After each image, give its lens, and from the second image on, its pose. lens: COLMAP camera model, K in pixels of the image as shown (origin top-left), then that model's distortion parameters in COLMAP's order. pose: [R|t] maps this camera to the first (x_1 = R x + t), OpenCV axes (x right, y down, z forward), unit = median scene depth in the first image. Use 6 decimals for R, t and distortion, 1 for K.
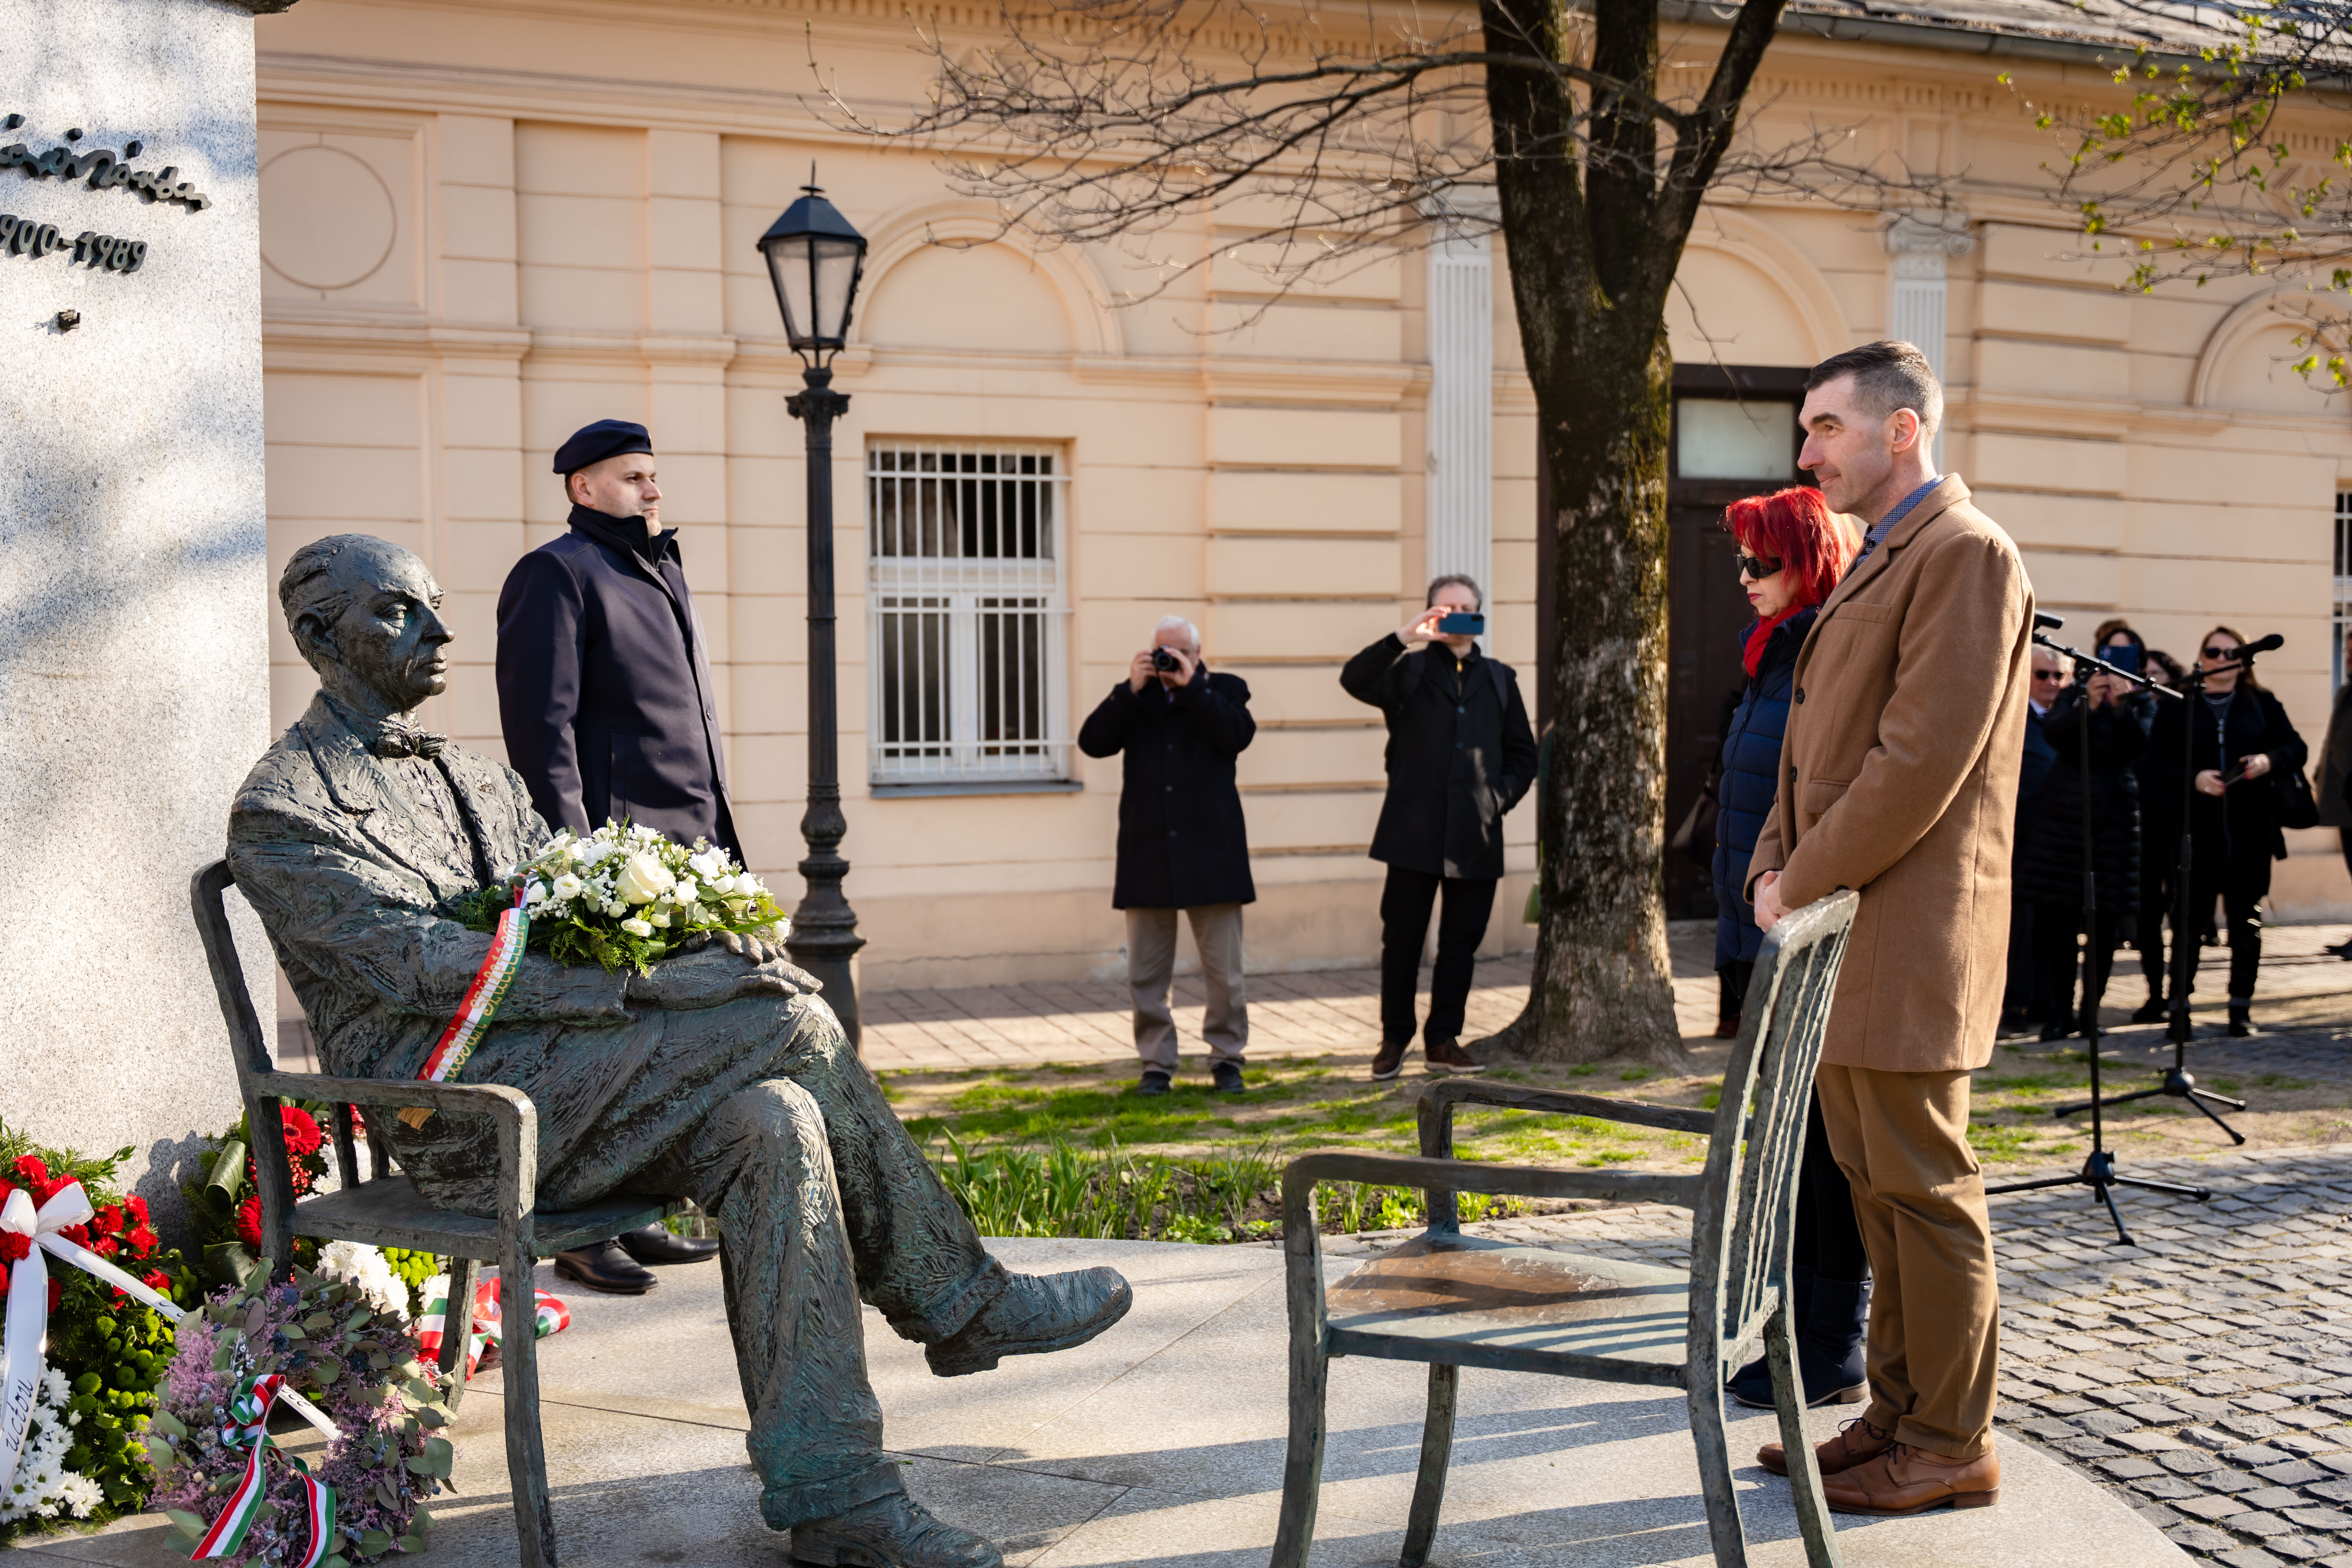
lens RADIAL K [[2508.6, 0, 1176.0], [0, 2508.6, 784.0], [0, 0, 1]] dist [0.007328, 0.018140]
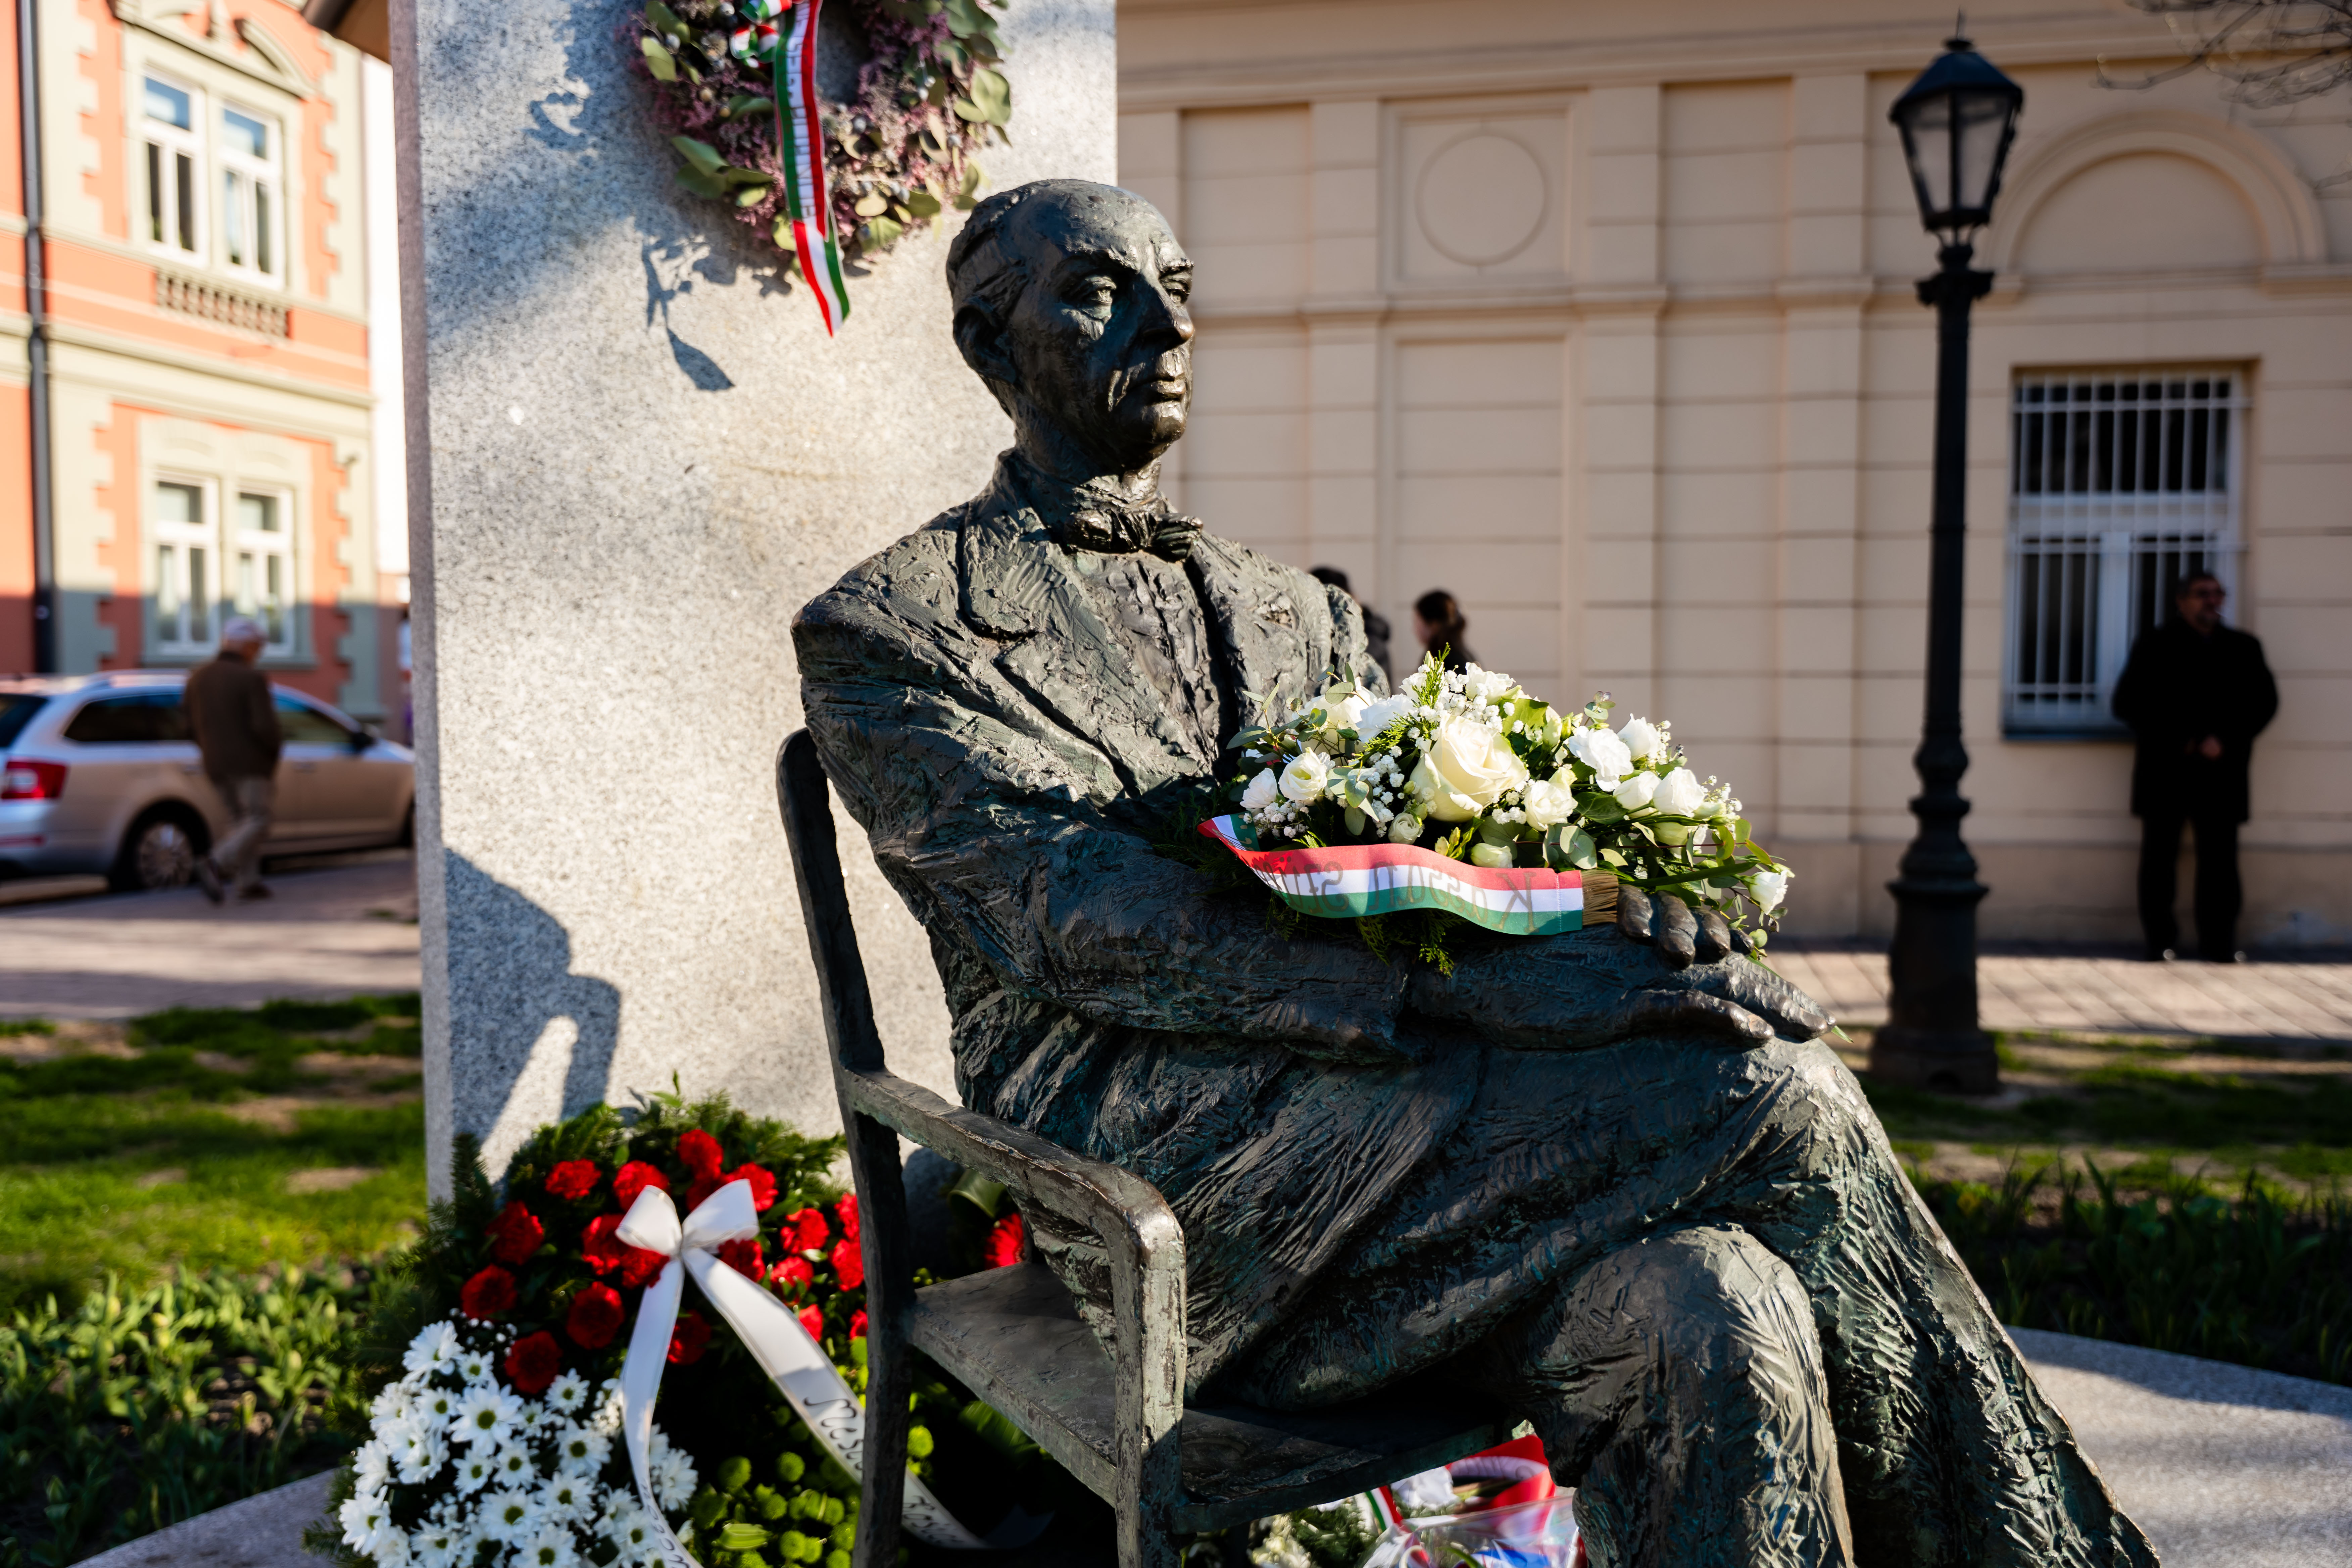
lens RADIAL K [[1795.6, 0, 1240.9], [0, 1795.6, 781.5], [0, 0, 1]] dist [0.016542, 0.000682]
pose [[0.864976, 0.038934, -0.500301, -0.034945], [-0.029823, 0.999212, 0.026198, 0.015137], [0.500926, -0.007740, 0.865455, 0.318498]]
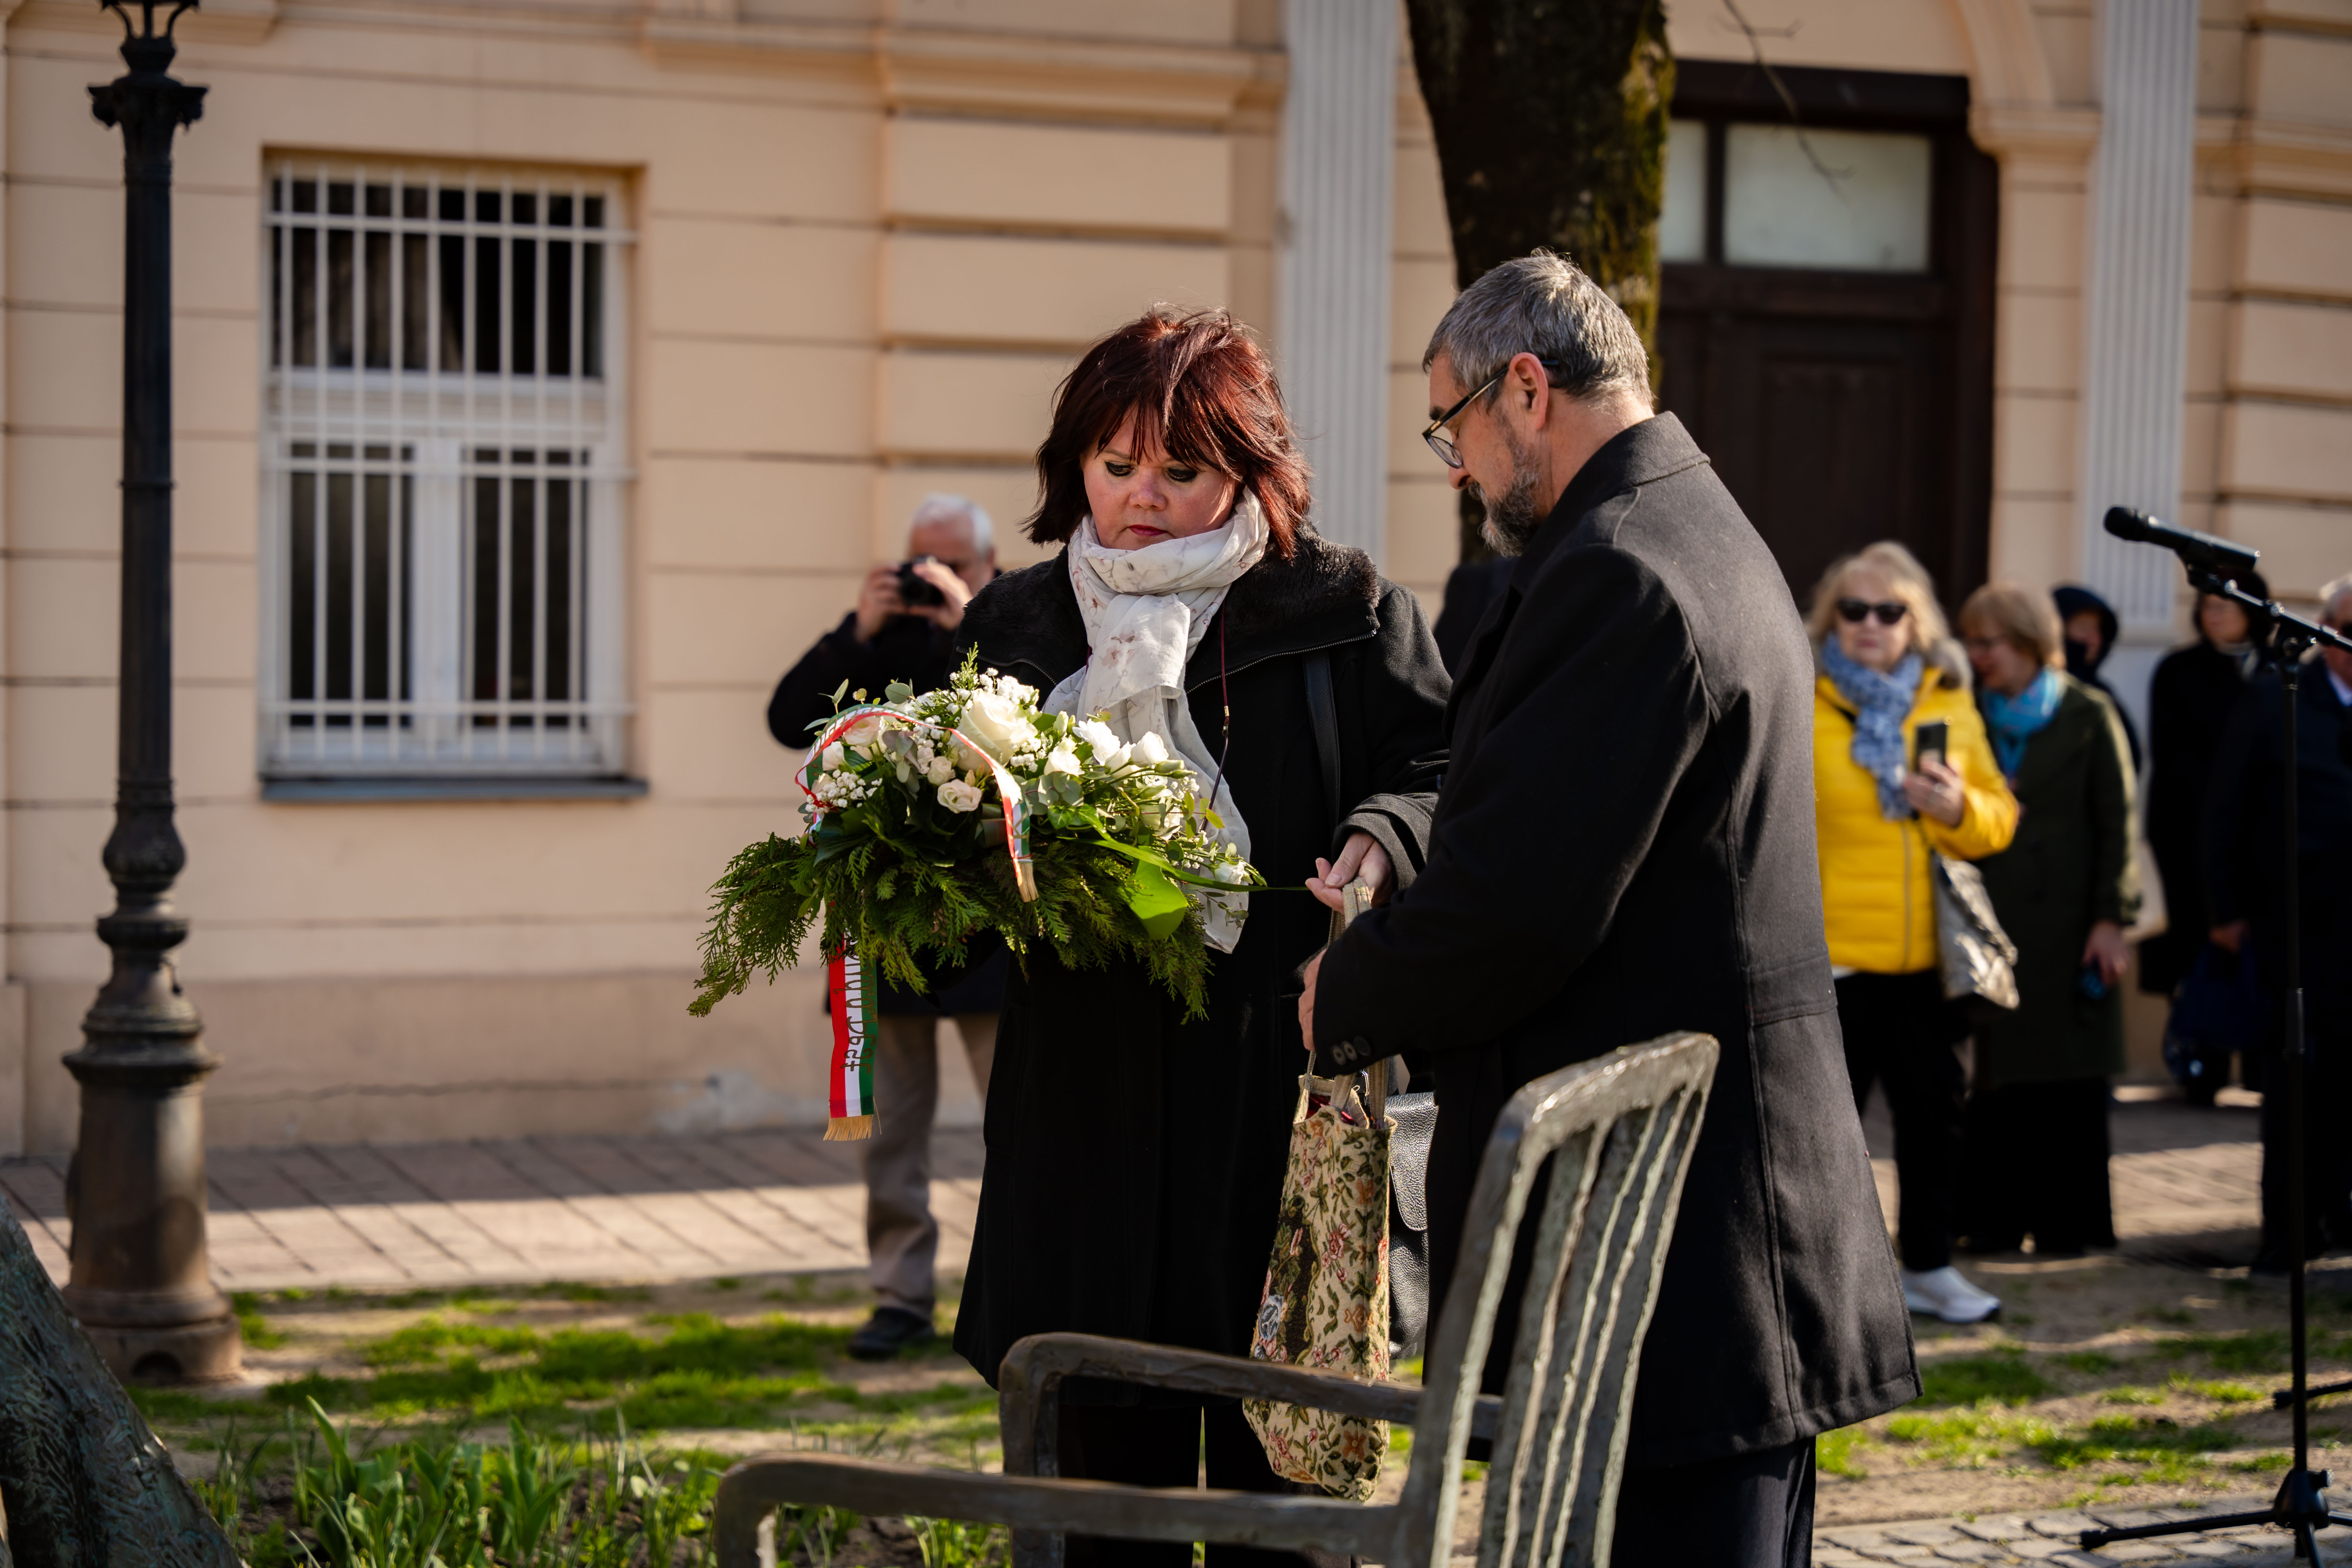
lens RADIAL K [[4577.2, 0, 1176.0], [0, 4577.2, 784.0], [0, 0, 1]] dist [0.040677, 0.021432]
pose [[0.998349, 0.021954, 0.053081, 0.035580], [-0.022133, 0.999751, 0.002790, -0.007244], [-0.053006, -0.003960, 0.998586, -0.036060]]
